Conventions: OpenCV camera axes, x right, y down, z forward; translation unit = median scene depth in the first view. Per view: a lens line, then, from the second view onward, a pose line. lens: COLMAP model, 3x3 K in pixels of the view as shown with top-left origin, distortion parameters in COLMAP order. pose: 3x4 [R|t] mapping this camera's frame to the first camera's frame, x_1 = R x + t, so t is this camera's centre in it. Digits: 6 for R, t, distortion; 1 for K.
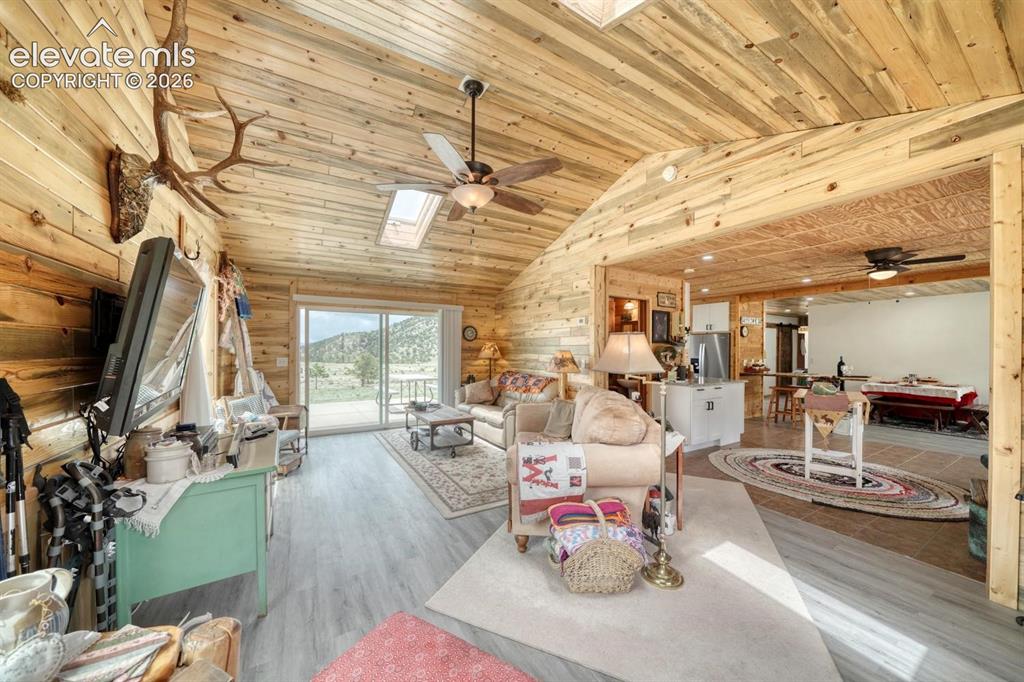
lens RADIAL K [[354.3, 0, 508.2], [0, 354.3, 351.0], [0, 0, 1]] dist [0.002050, 0.000111]
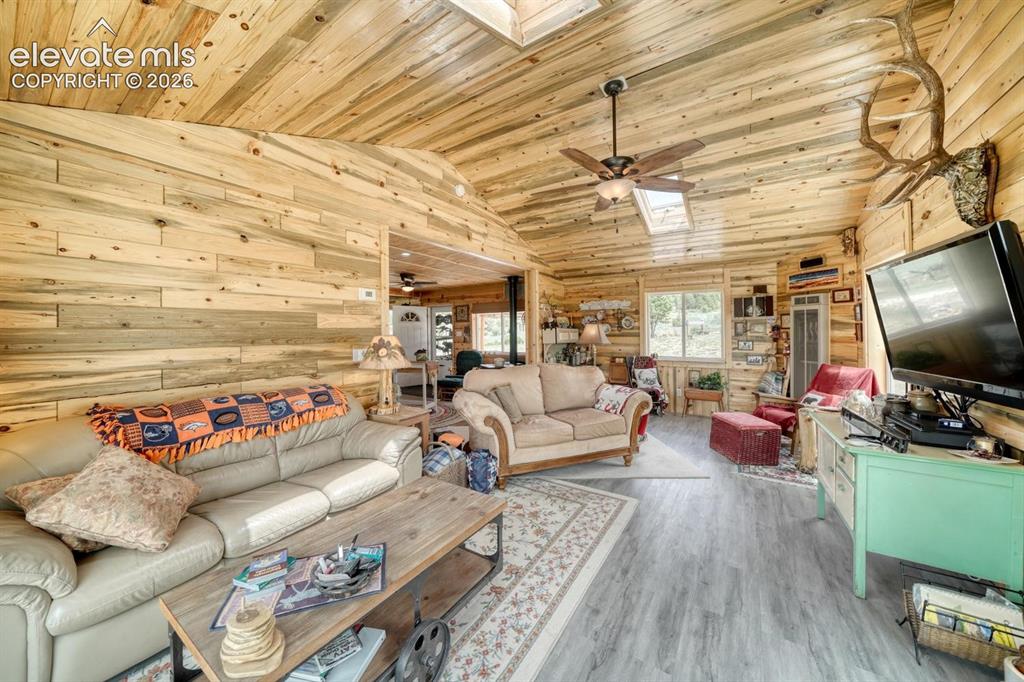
lens RADIAL K [[354.3, 0, 505.0], [0, 354.3, 330.5], [0, 0, 1]] dist [0.002050, 0.000111]
pose [[-0.433982, -0.000626, 0.900921, -0.676423], [0.007833, 0.999959, 0.004468, -0.016350], [-0.900888, 0.008995, -0.433959, 1.308568]]
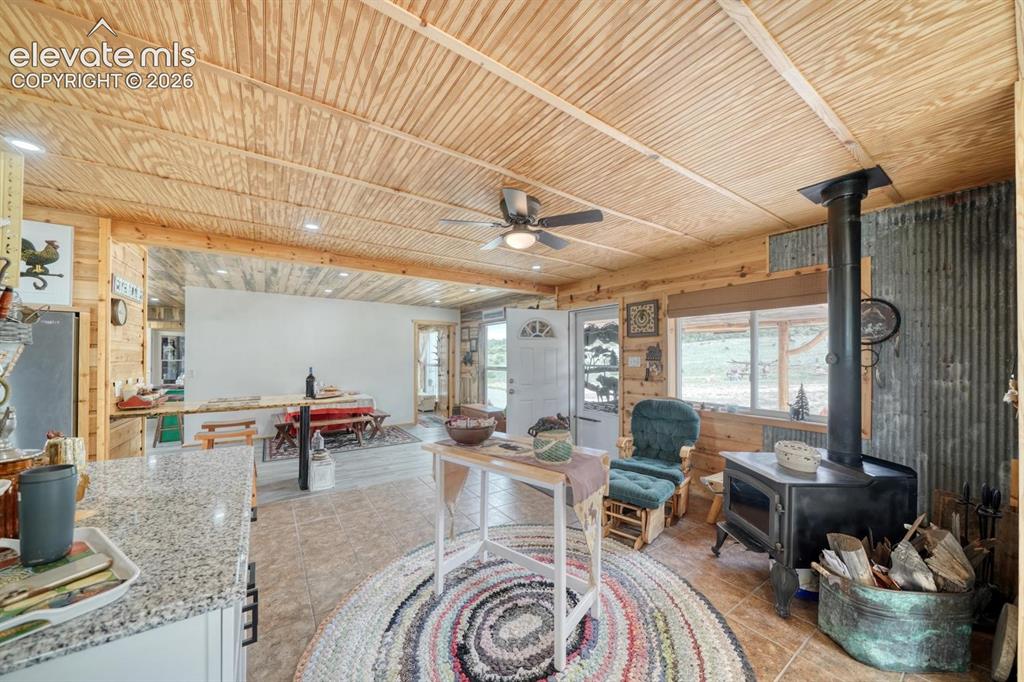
lens RADIAL K [[354.3, 0, 504.1], [0, 354.3, 353.8], [0, 0, 1]] dist [0.002050, 0.000111]
pose [[-0.058235, 0.001137, 0.998302, 0.416517], [0.000970, 0.999999, -0.001082, -0.011565], [-0.998302, 0.000905, -0.058236, 1.056745]]
